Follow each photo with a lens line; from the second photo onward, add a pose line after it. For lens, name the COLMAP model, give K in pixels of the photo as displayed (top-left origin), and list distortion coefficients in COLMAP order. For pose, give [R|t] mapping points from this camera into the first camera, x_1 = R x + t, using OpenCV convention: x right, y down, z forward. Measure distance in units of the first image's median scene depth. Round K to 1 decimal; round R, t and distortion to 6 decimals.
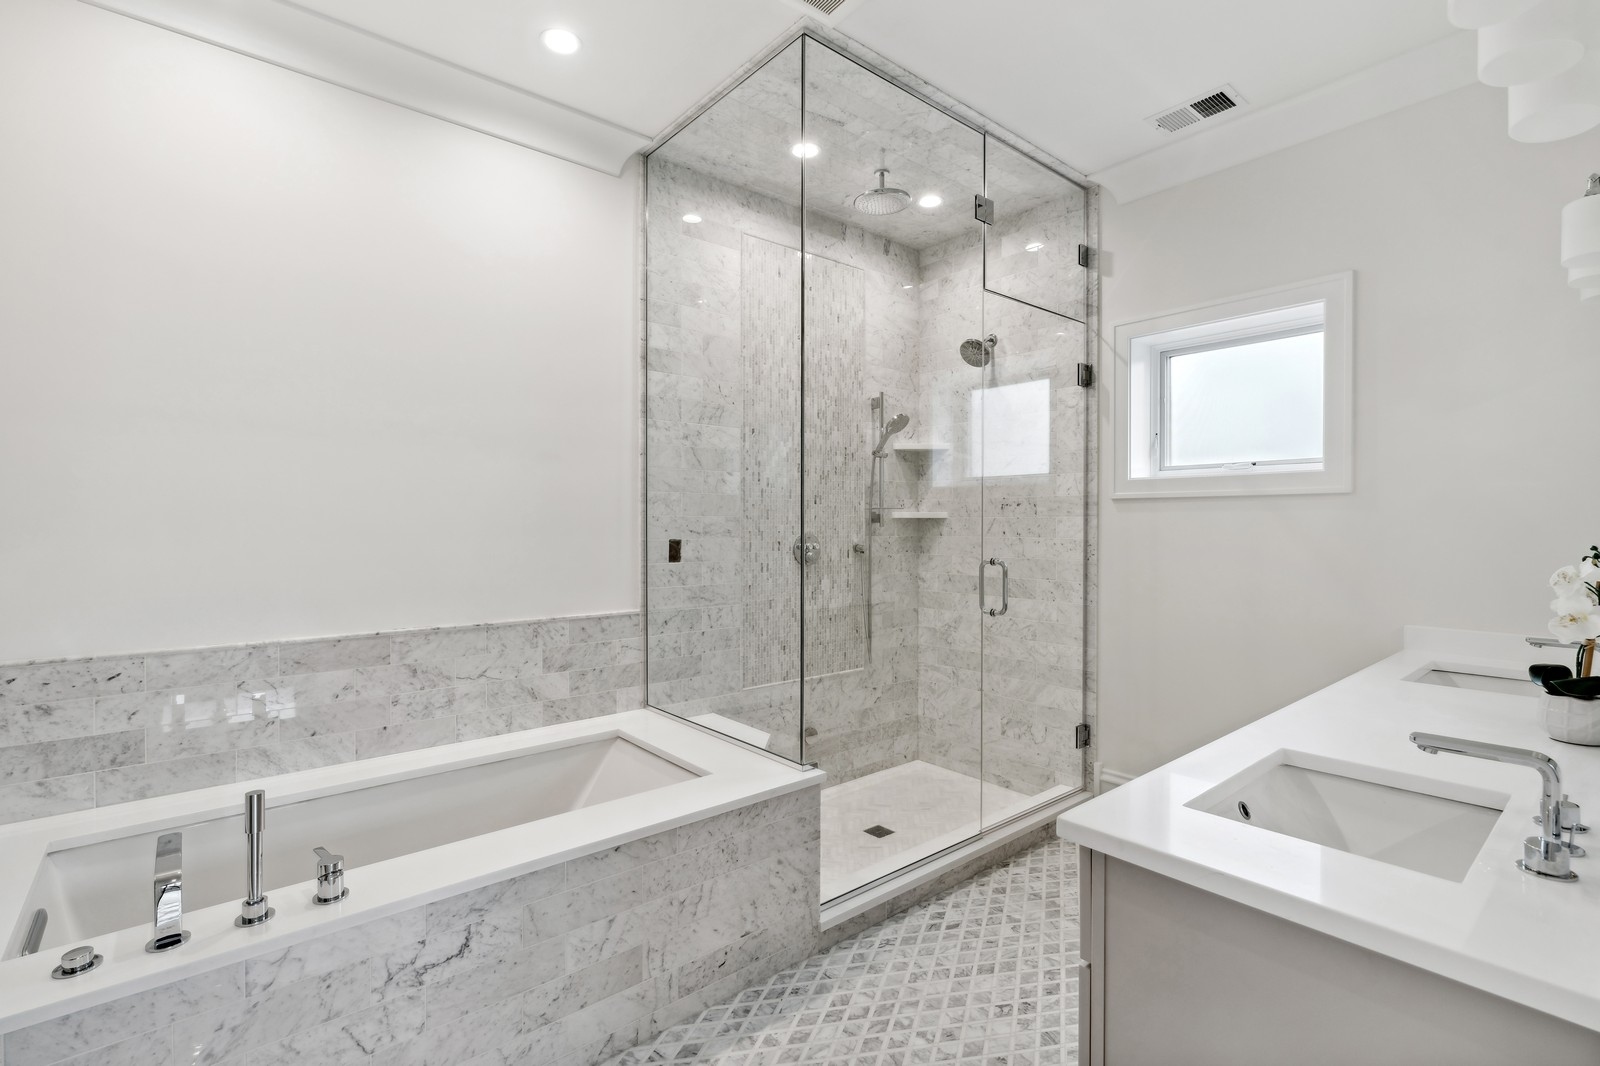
lens RADIAL K [[733.4, 0, 800.2], [0, 733.4, 530.1], [0, 0, 1]] dist [-0.002454, 0.001597]
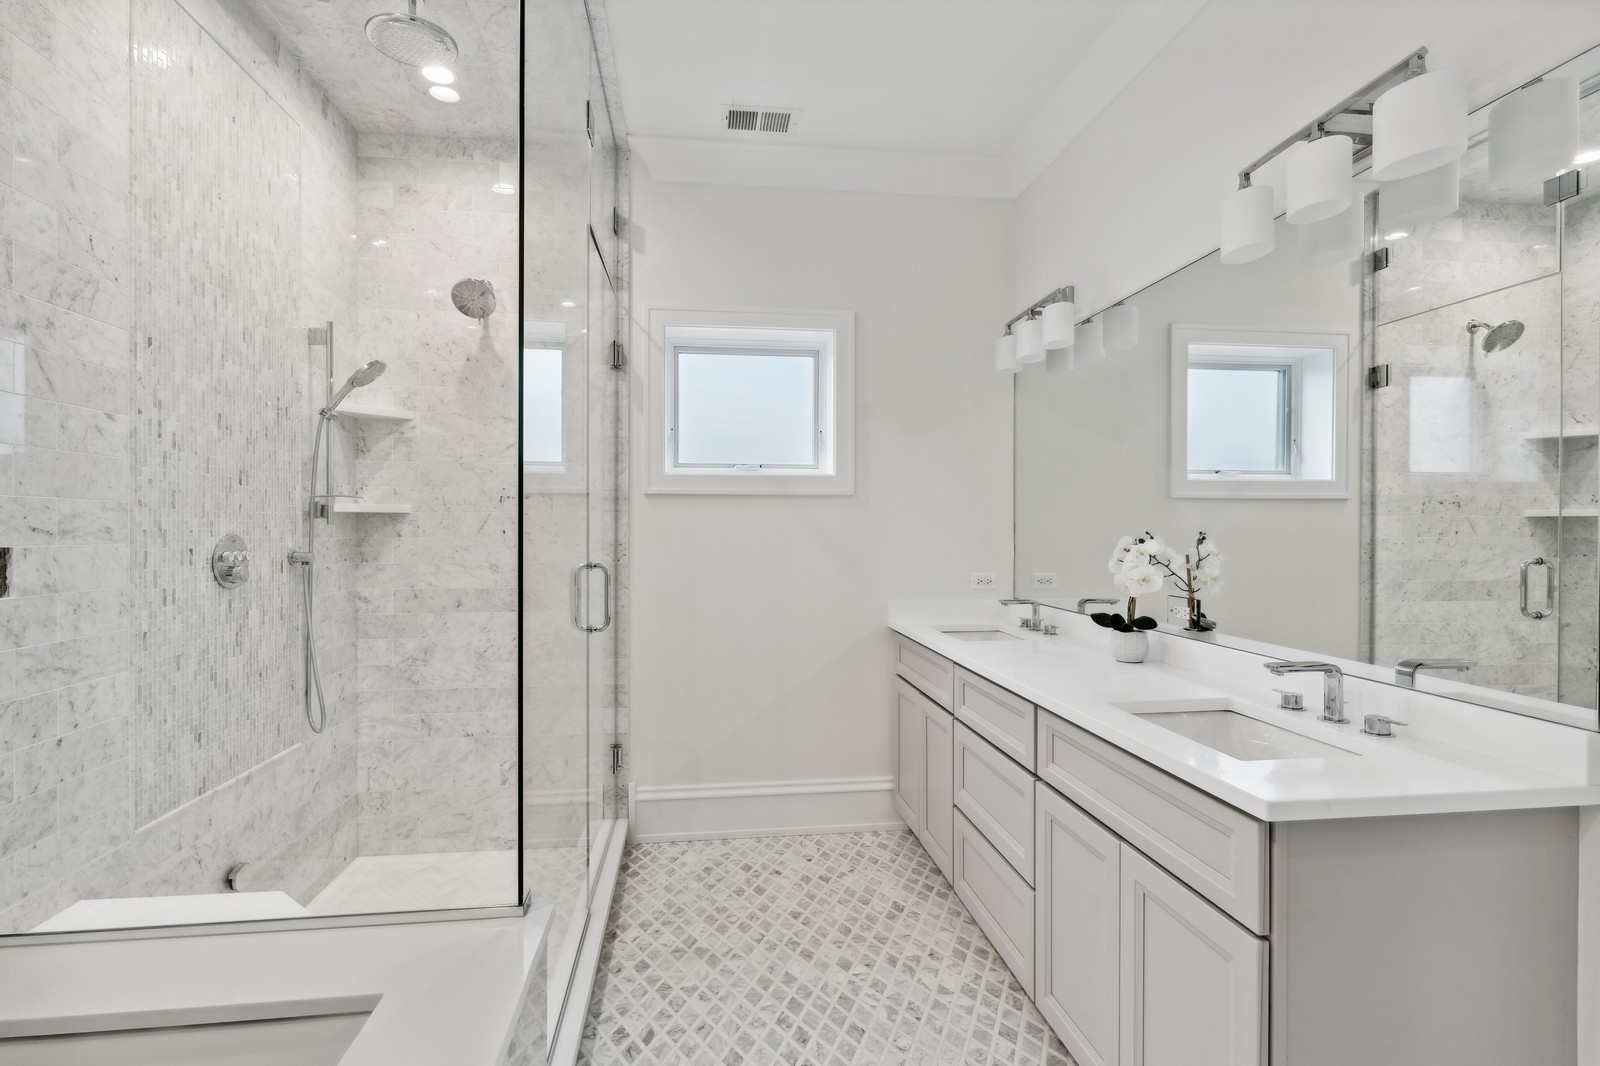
lens RADIAL K [[761.2, 0, 797.6], [0, 761.2, 531.1], [0, 0, 1]] dist [-0.000681, -0.001204]
pose [[0.544623, -0.003819, 0.838672, -0.270242], [0.007122, 0.999975, -0.000072, 0.005606], [-0.838651, 0.006013, 0.544637, 0.305898]]
